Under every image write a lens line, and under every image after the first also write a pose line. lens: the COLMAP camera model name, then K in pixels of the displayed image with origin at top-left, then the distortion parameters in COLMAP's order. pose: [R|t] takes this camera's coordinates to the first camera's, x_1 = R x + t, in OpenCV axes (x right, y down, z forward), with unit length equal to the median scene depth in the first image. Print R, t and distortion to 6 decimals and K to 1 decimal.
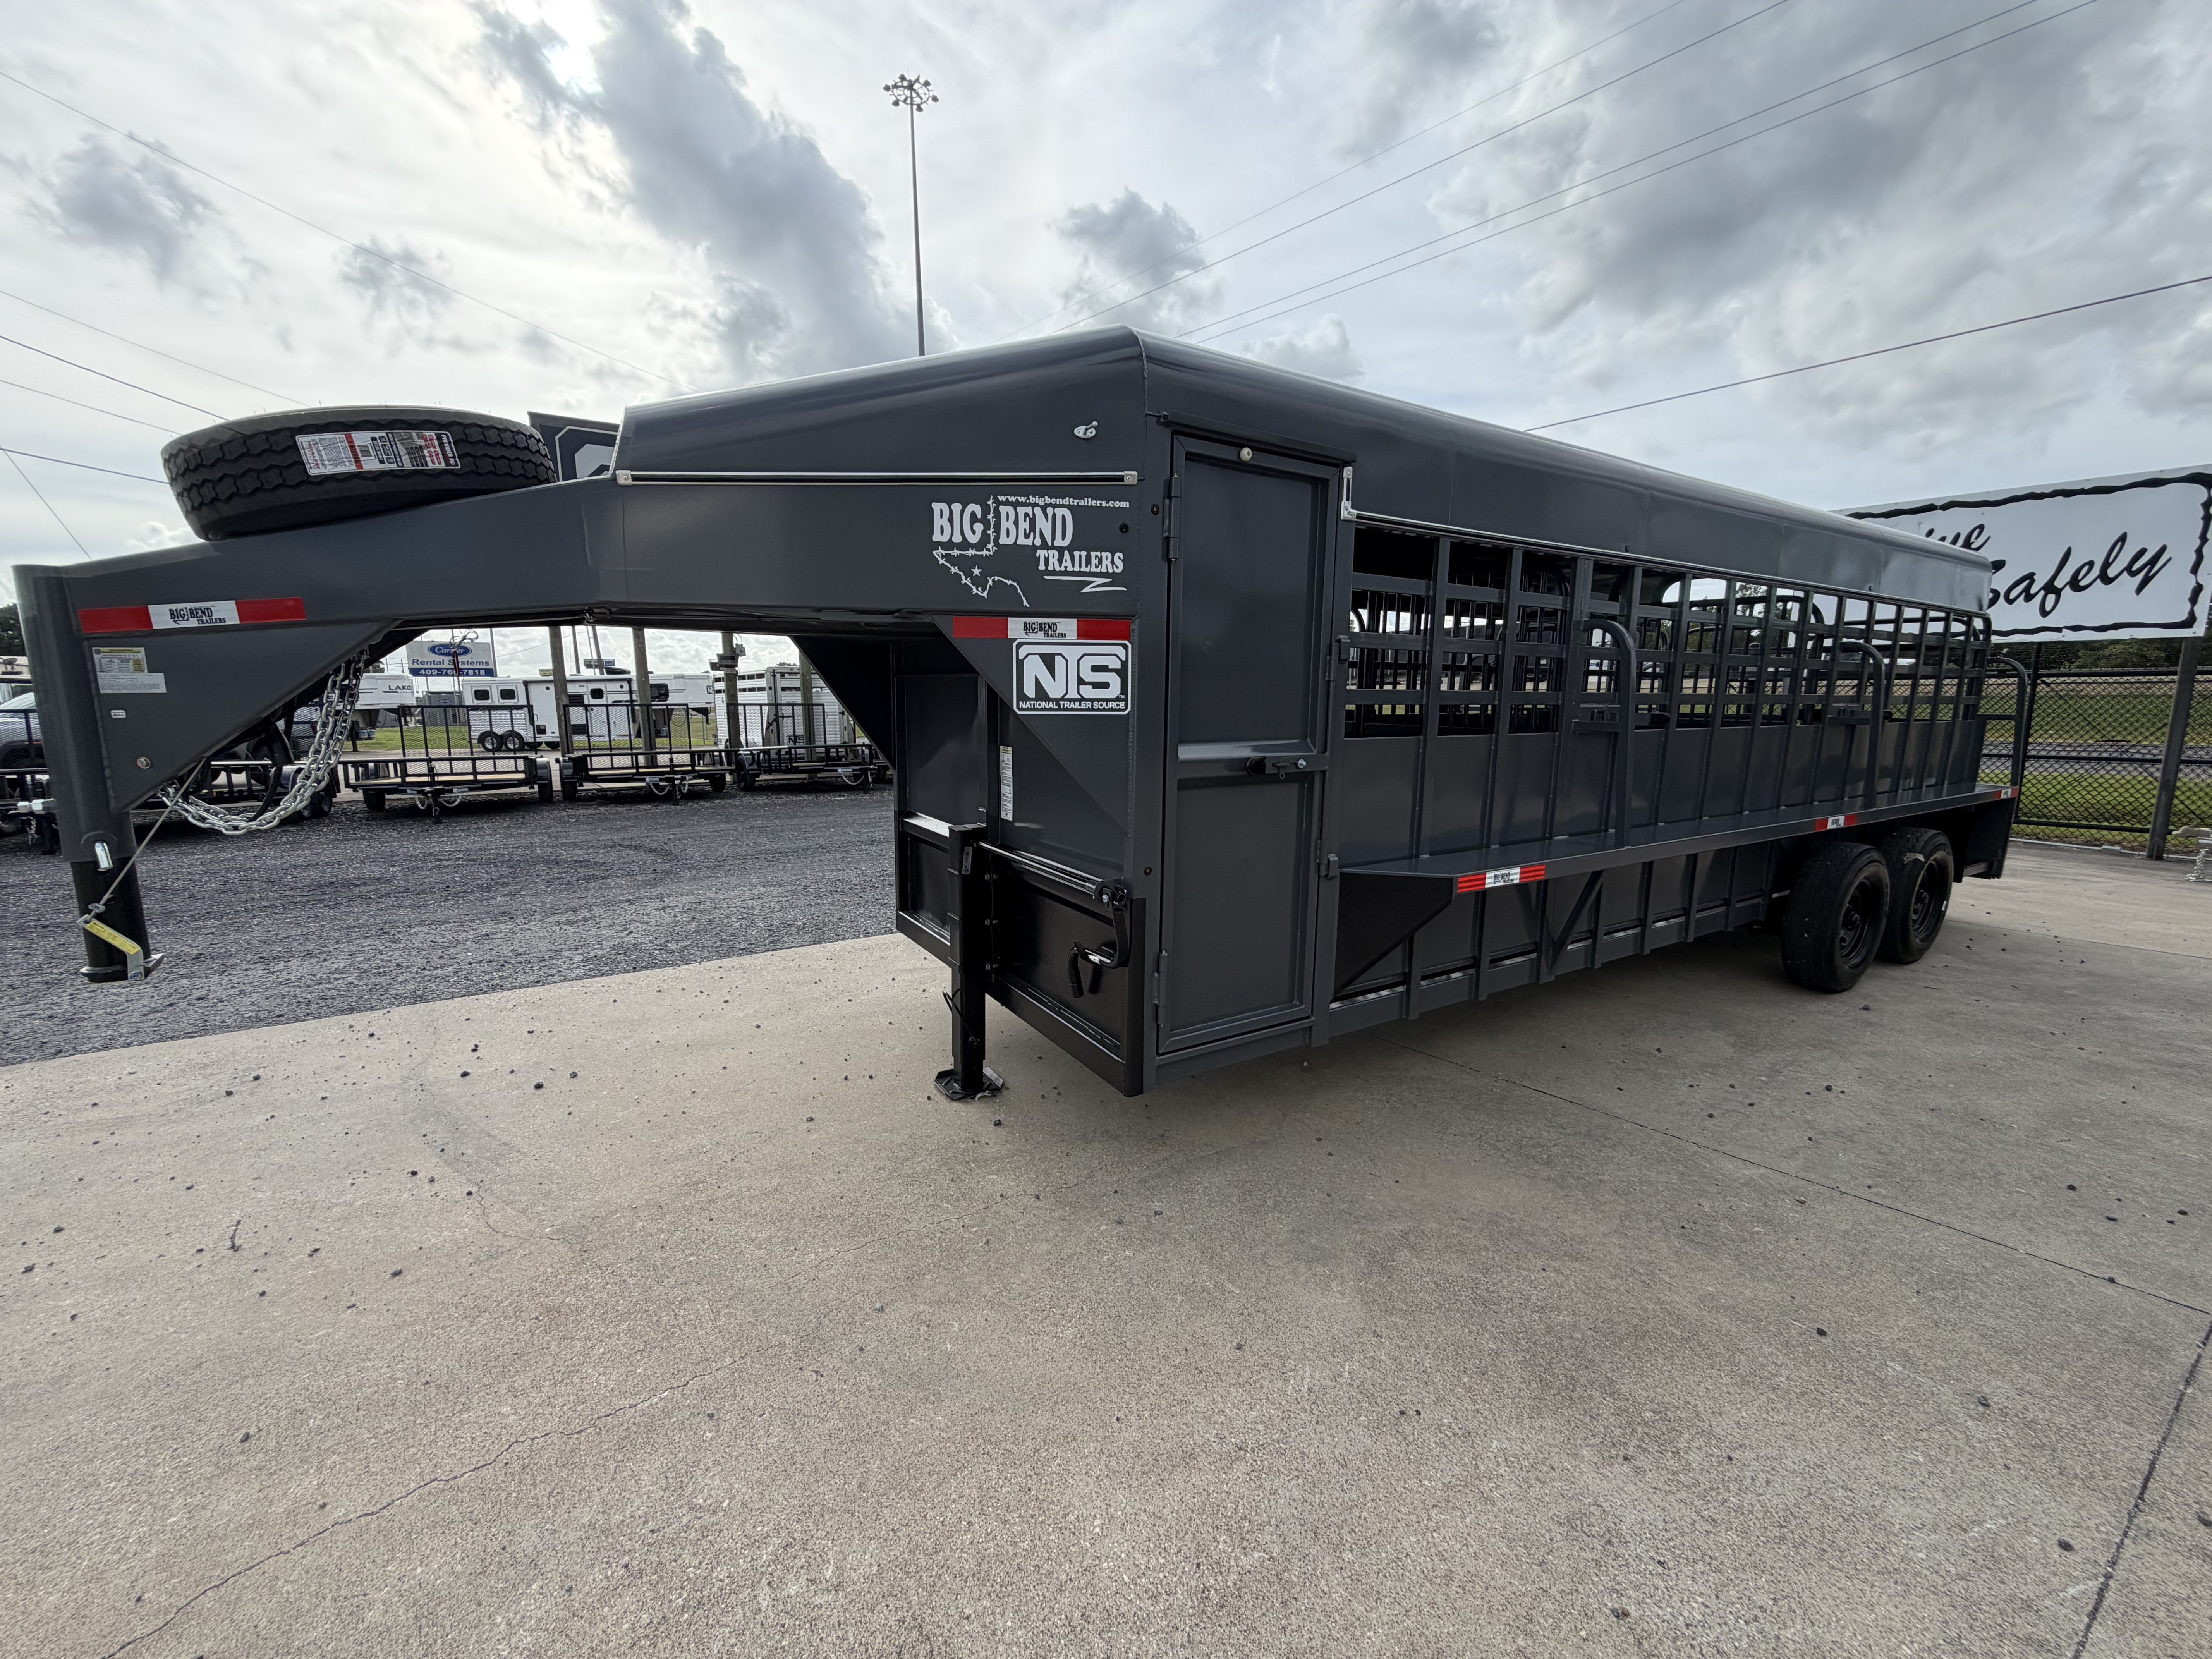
lens RADIAL K [[882.4, 0, 1084.7], [0, 882.4, 833.8], [0, 0, 1]] dist [-0.002094, 0.000656]
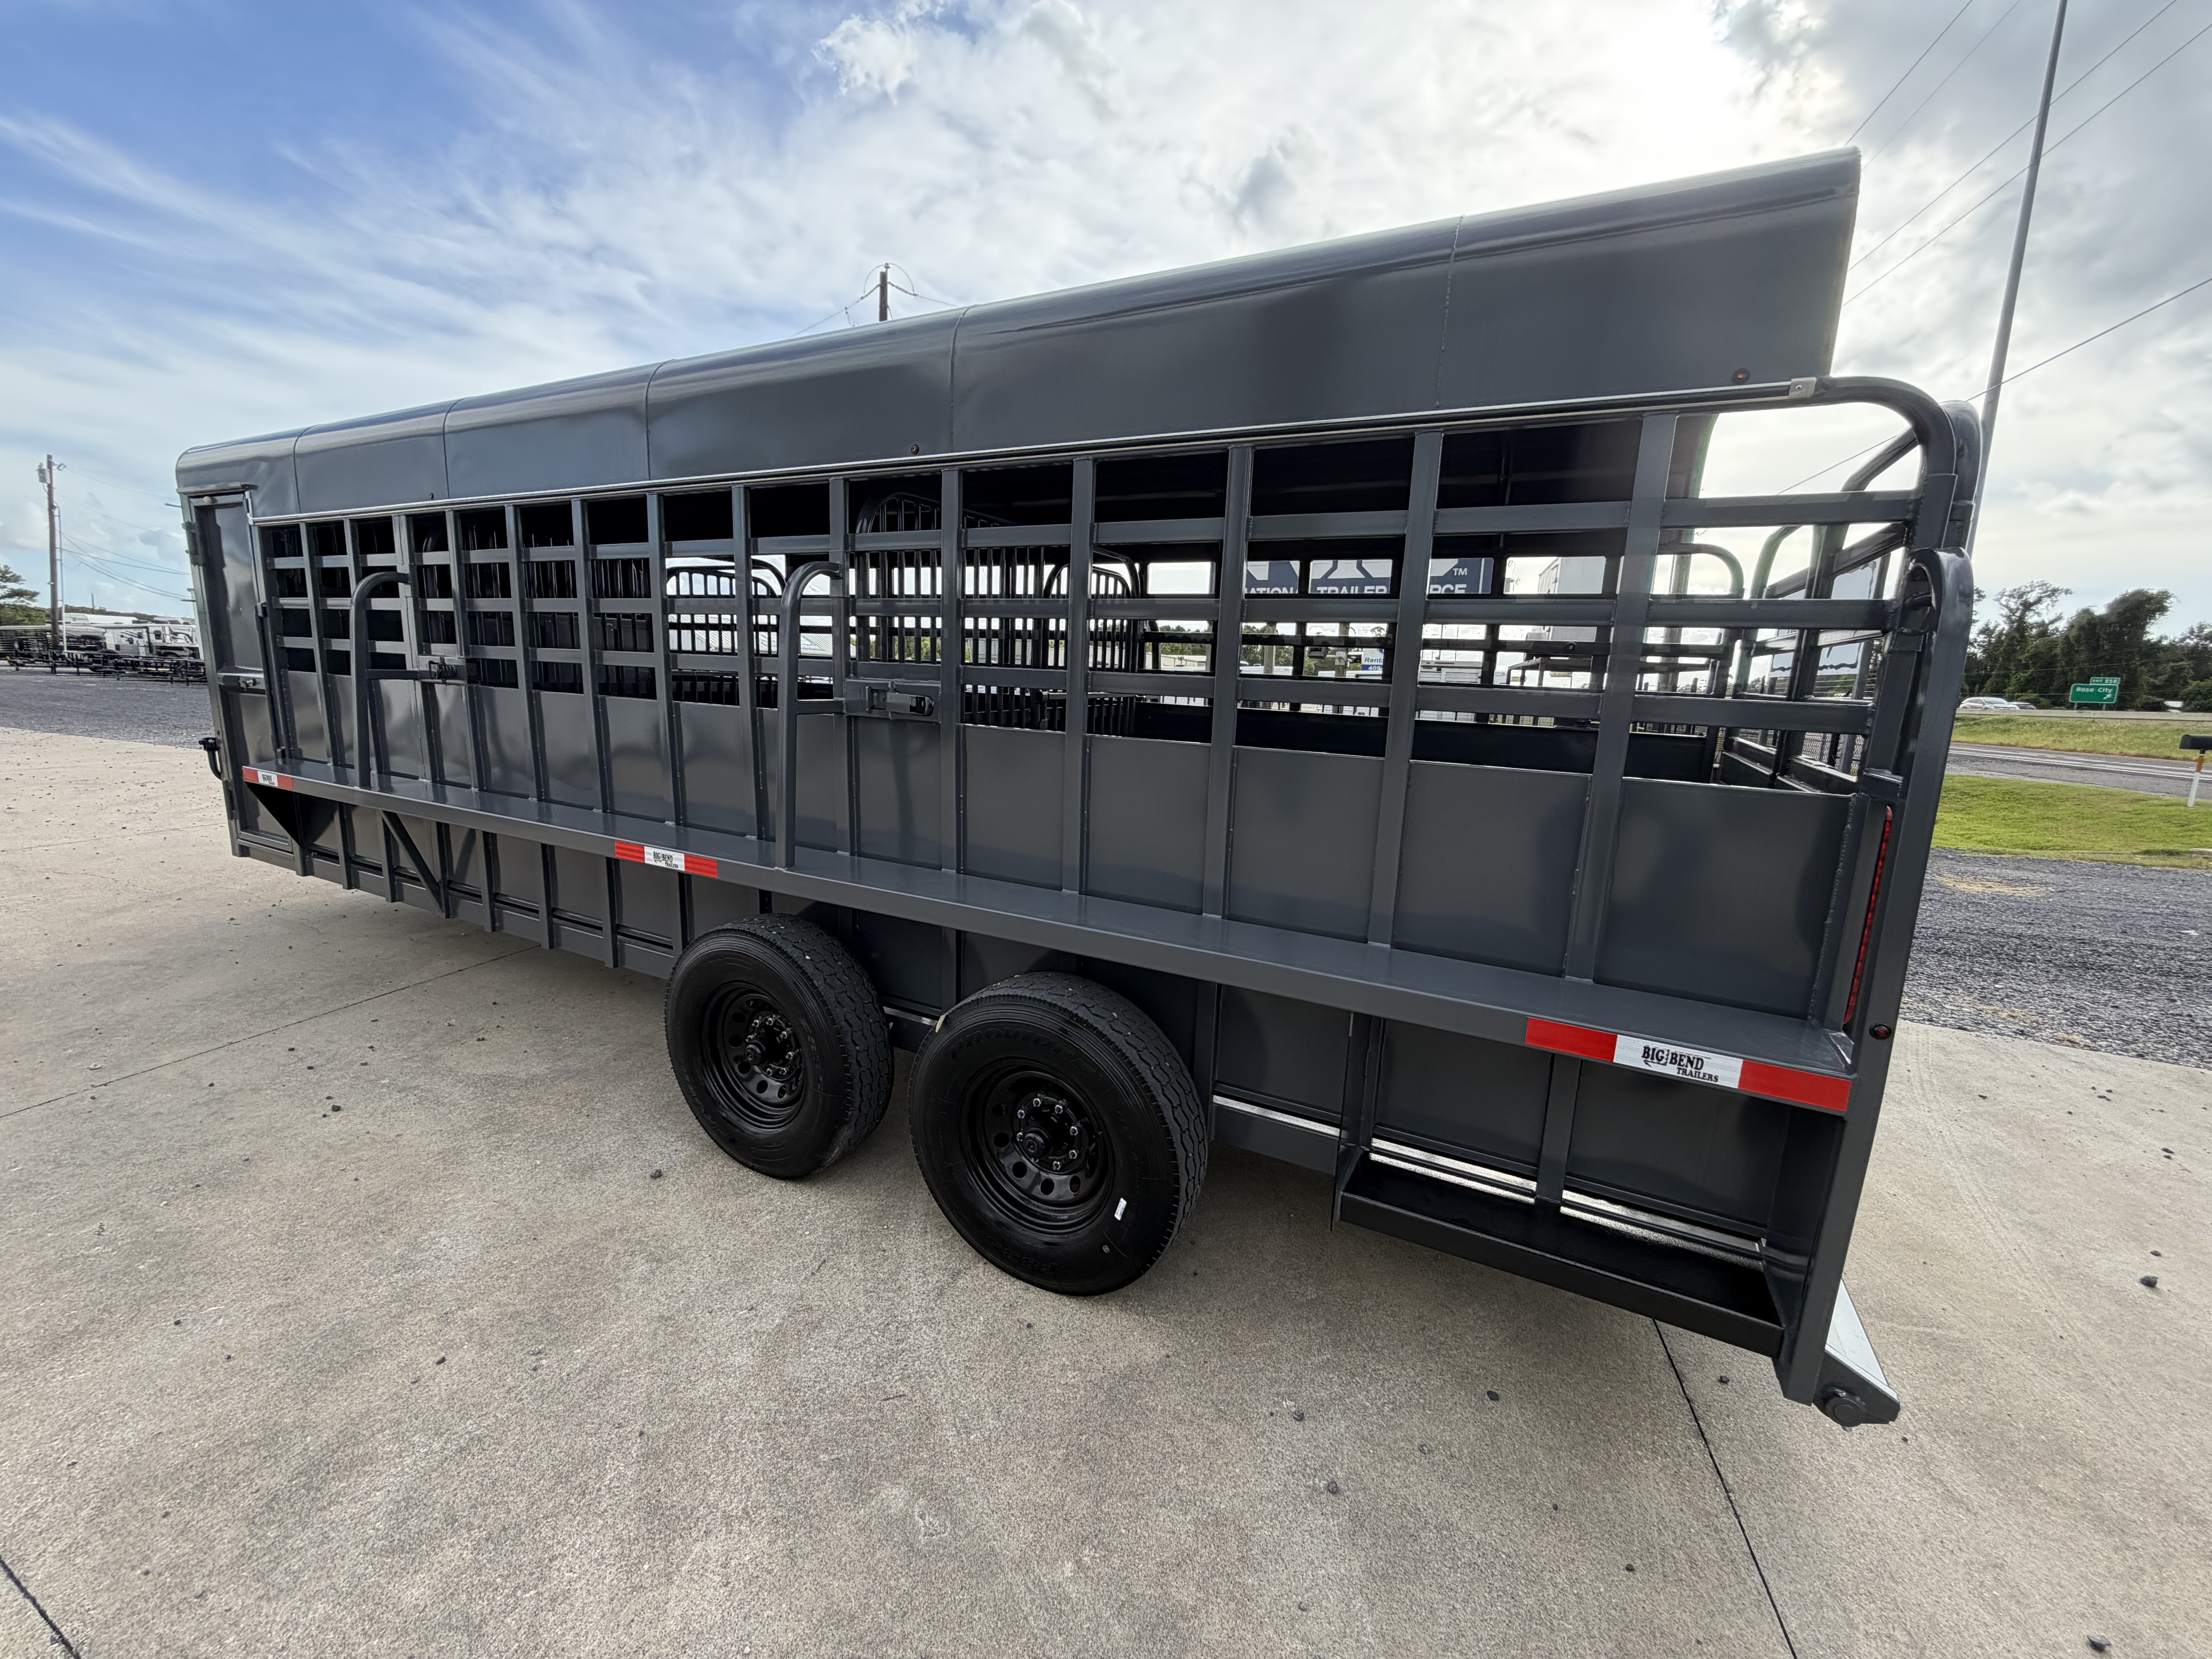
lens RADIAL K [[882.4, 0, 1106.1], [0, 882.4, 824.4], [0, 0, 1]] dist [-0.002094, 0.000656]
pose [[0.518956, 0.164163, -0.838889, 1.663404], [-0.172636, 0.981291, 0.085233, -0.157242], [0.837186, 0.100590, 0.537588, 0.997768]]
